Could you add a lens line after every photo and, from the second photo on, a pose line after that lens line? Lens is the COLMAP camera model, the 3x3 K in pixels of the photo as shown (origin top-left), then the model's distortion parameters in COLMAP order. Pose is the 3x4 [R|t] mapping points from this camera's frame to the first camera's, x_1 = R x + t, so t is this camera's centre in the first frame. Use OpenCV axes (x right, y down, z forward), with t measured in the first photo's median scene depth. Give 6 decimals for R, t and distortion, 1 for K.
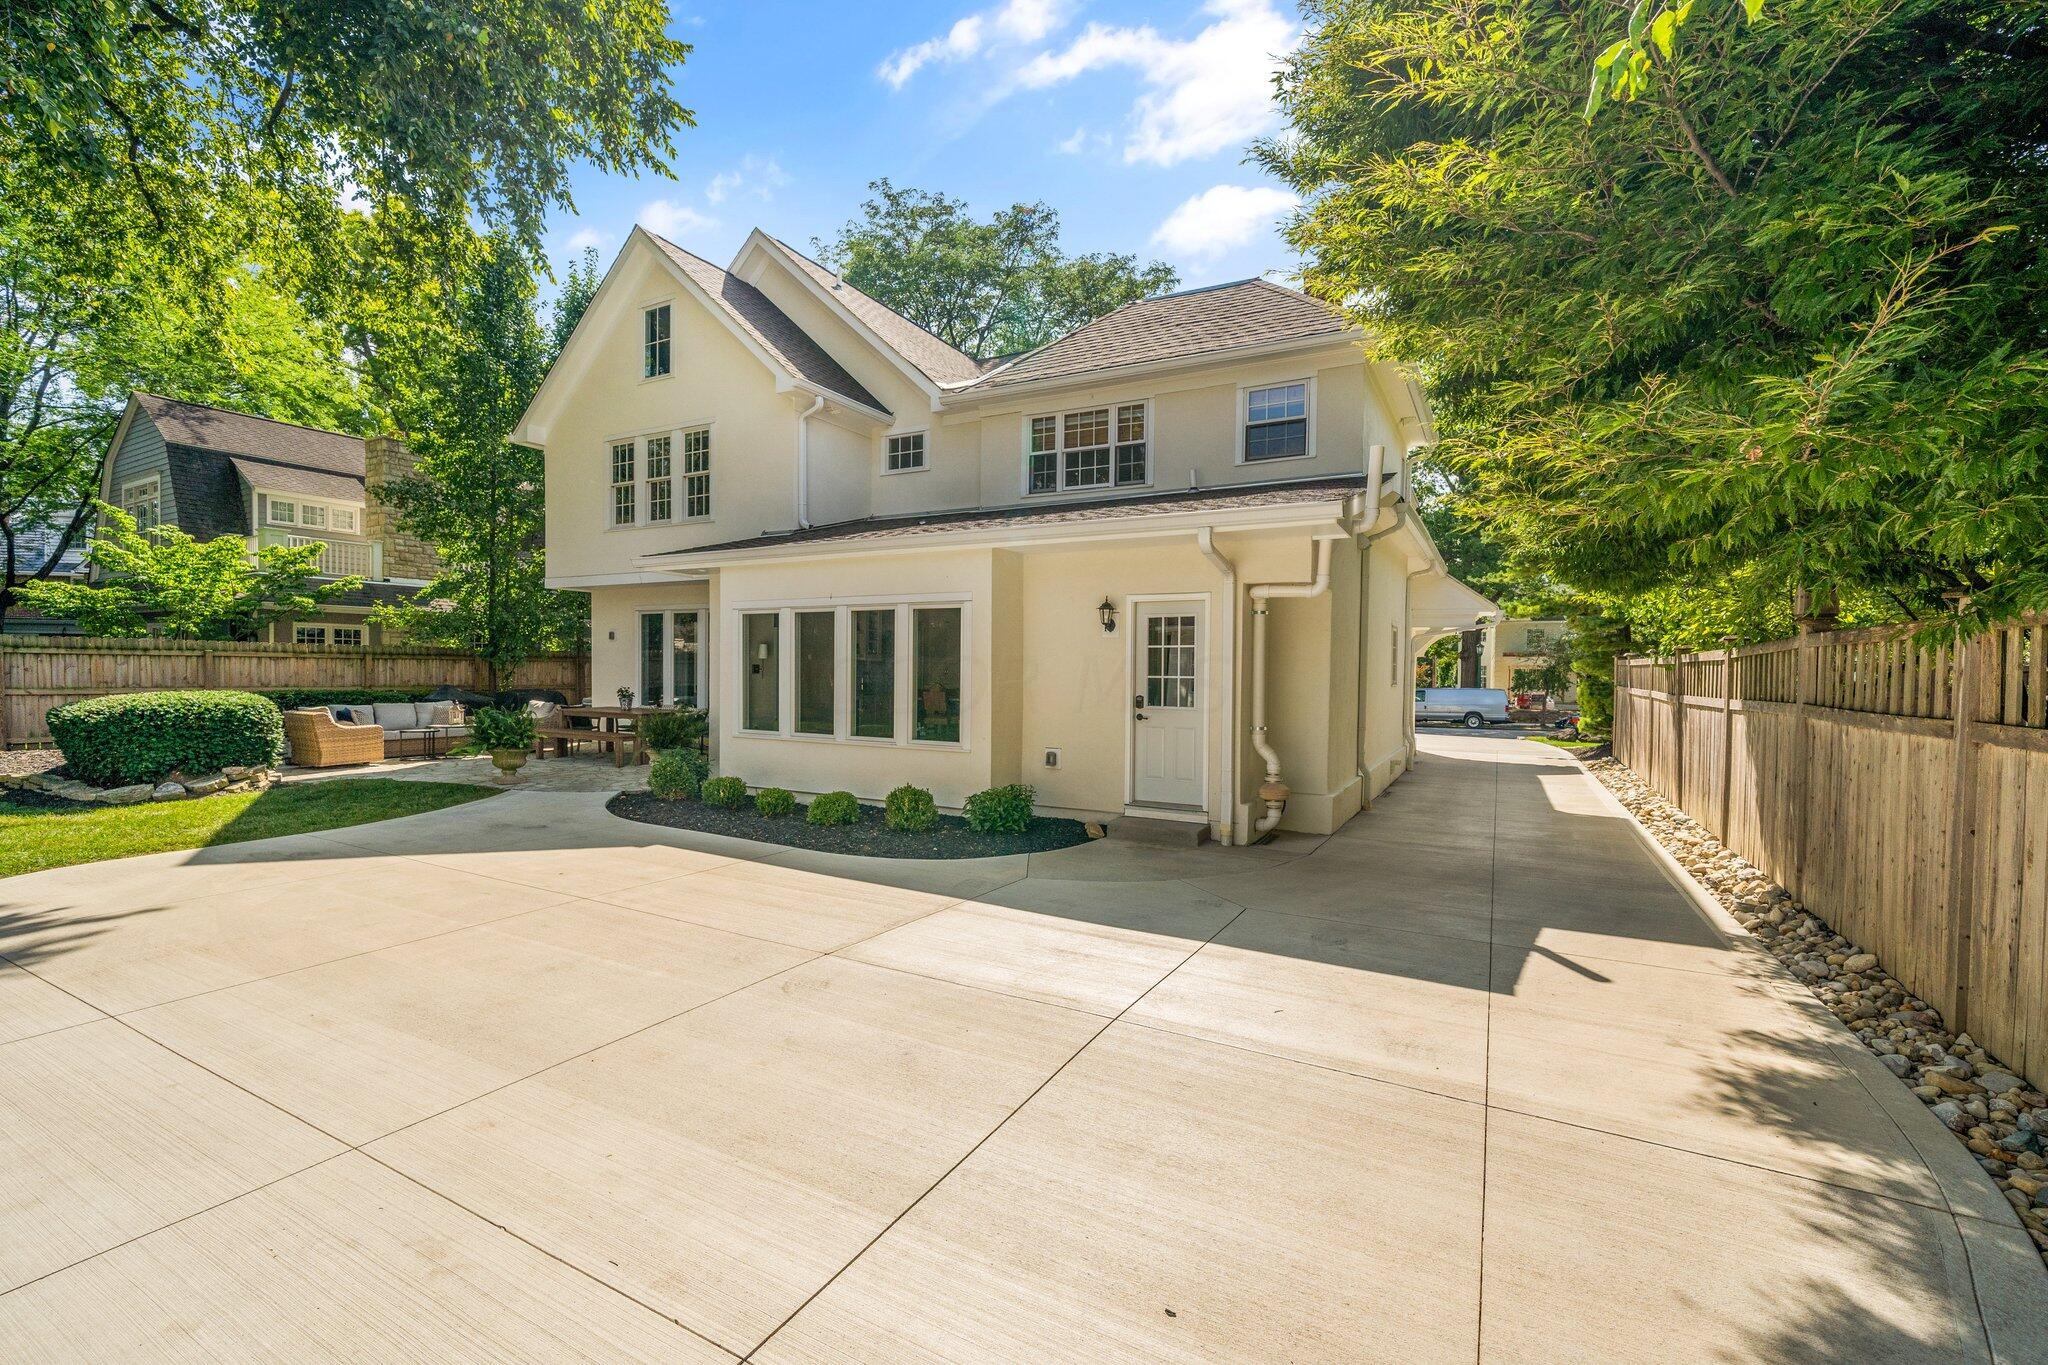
lens RADIAL K [[874.0, 0, 1020.1], [0, 874.0, 691.4], [0, 0, 1]] dist [0.002947, -0.000608]
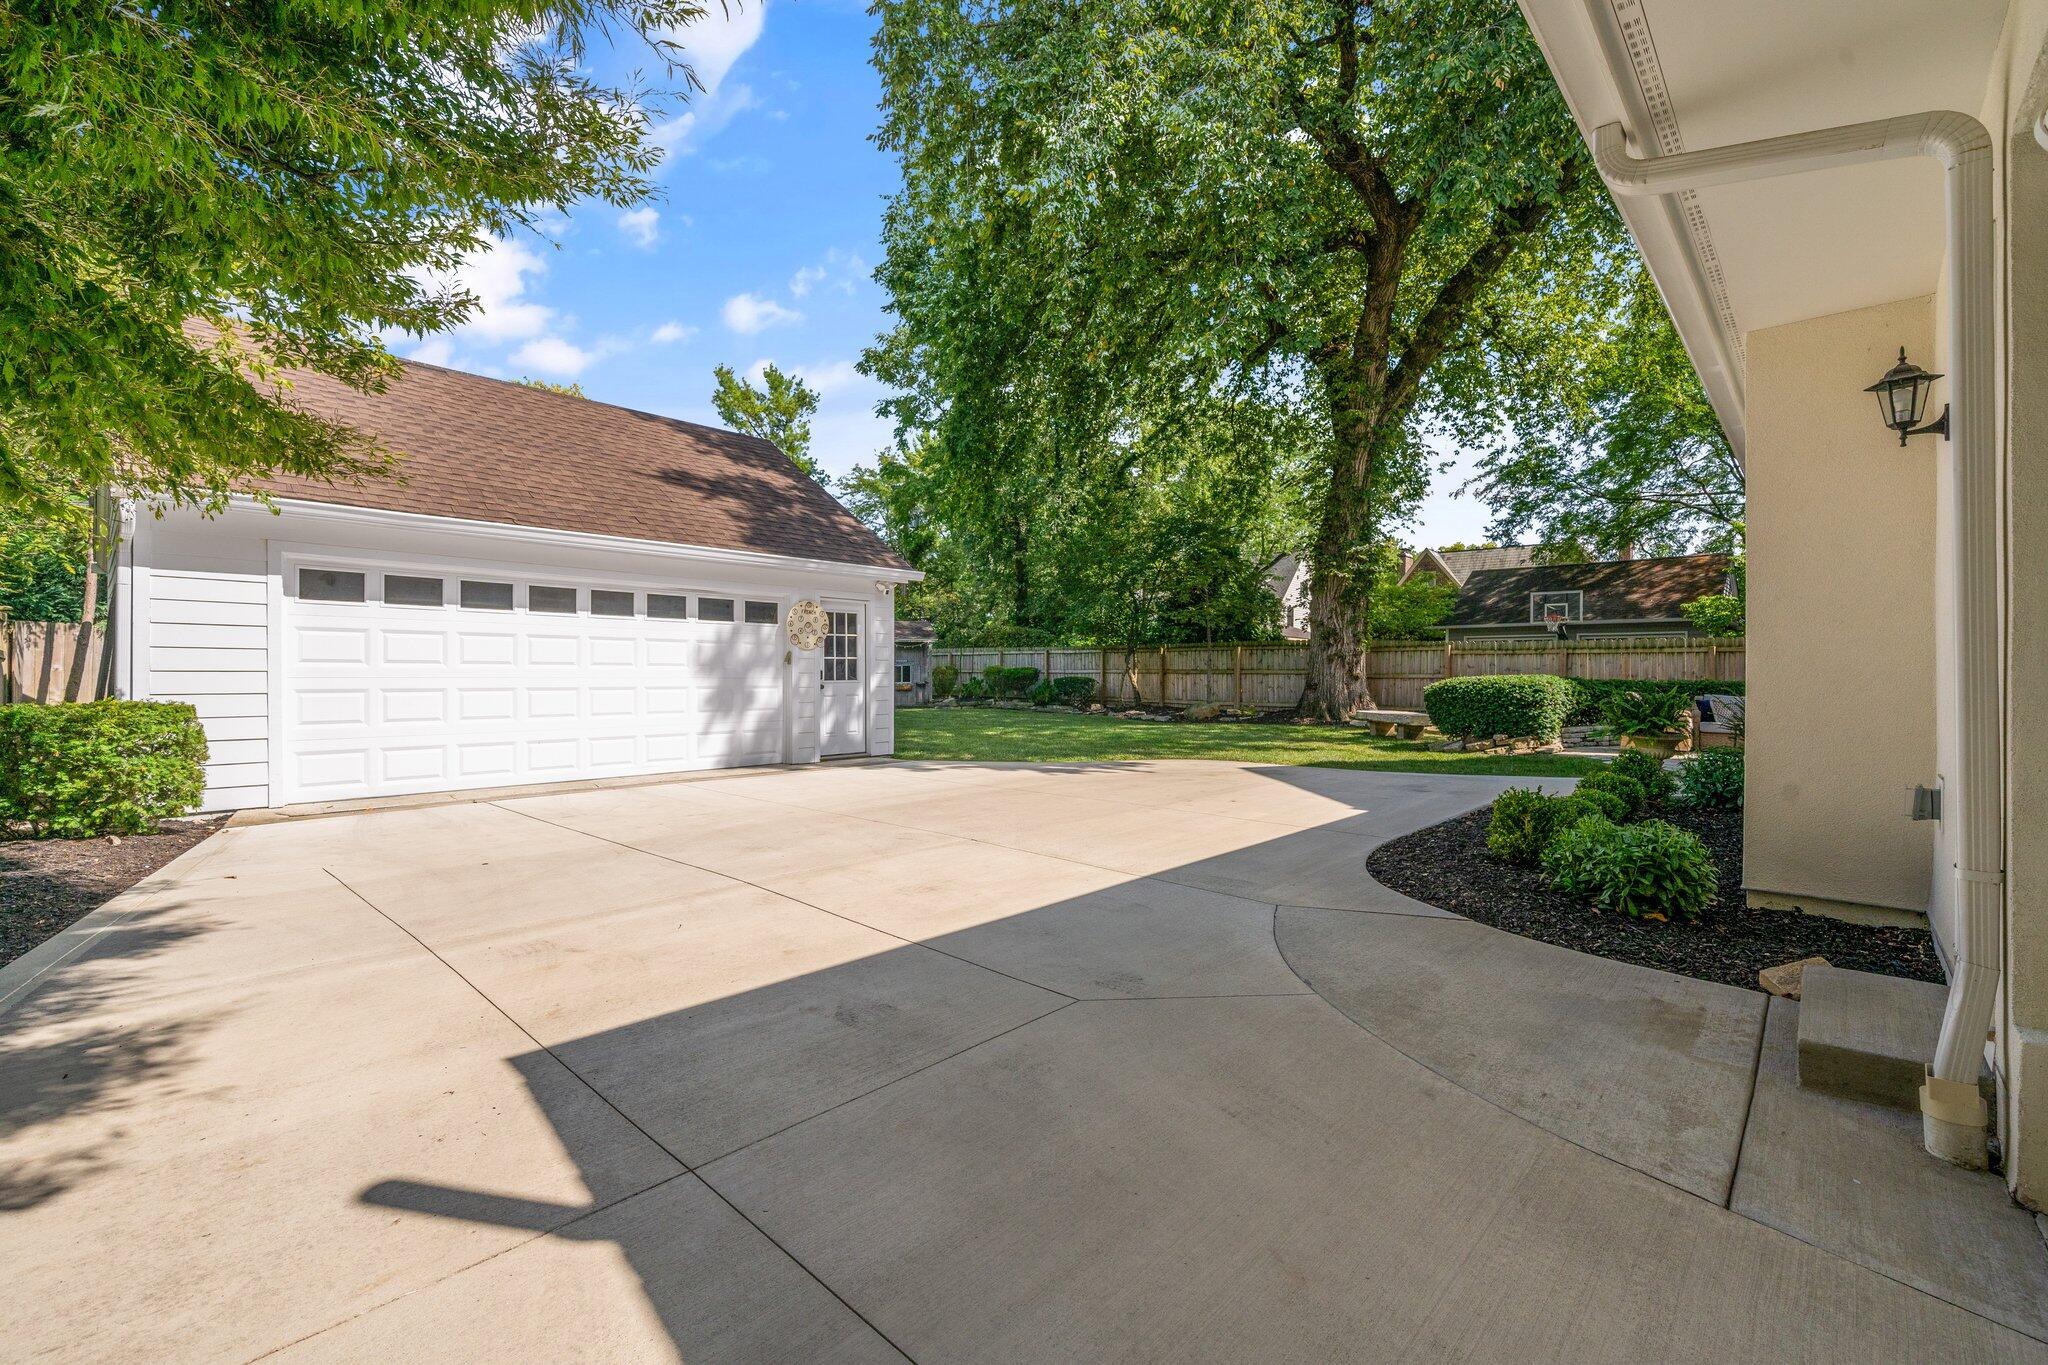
lens RADIAL K [[874.0, 0, 1020.7], [0, 874.0, 676.9], [0, 0, 1]] dist [0.002947, -0.000608]
pose [[-0.242840, -0.012871, -0.969981, 1.133430], [-0.032650, 0.999454, -0.005088, 0.082502], [0.969517, 0.030434, -0.243128, 1.576531]]
